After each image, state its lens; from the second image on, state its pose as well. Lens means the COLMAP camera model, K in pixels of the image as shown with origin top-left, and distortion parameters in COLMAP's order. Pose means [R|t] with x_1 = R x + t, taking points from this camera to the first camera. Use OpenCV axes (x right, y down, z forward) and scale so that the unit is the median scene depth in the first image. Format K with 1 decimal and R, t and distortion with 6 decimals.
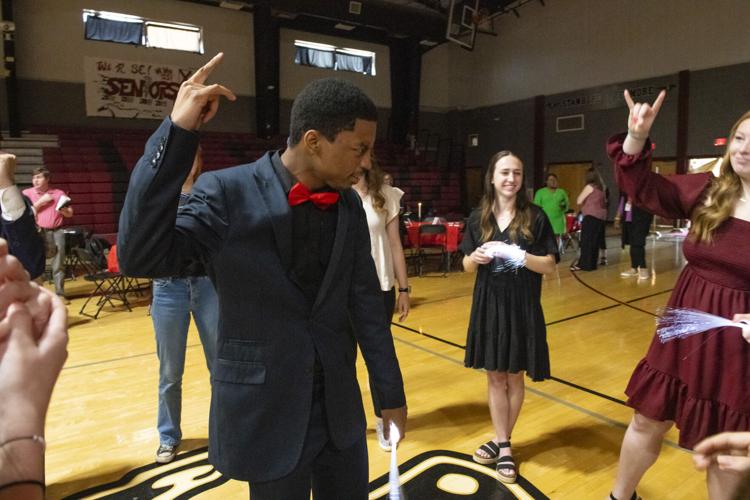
lens RADIAL K [[502.3, 0, 379.1], [0, 502.3, 251.9], [0, 0, 1]] dist [-0.061428, 0.002225]
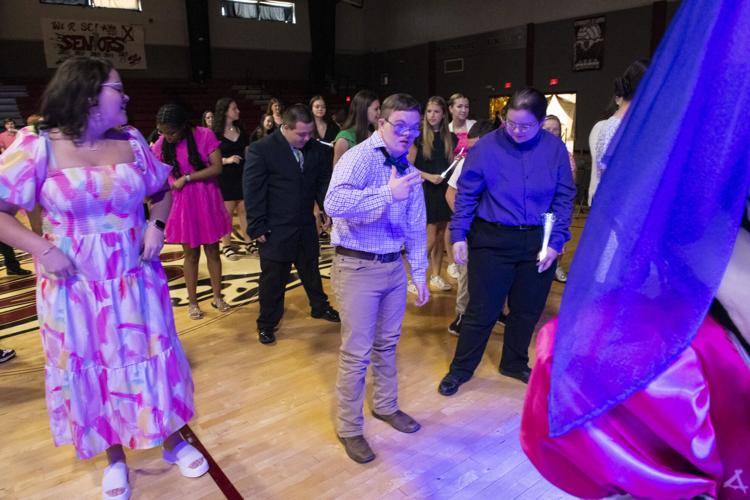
lens RADIAL K [[502.3, 0, 375.9], [0, 502.3, 248.2], [0, 0, 1]] dist [-0.061428, 0.002225]
pose [[0.998365, -0.026984, 0.050397, 0.144357], [0.020622, 0.992224, 0.122742, 0.034847], [-0.053317, -0.121502, 0.991158, -0.288162]]
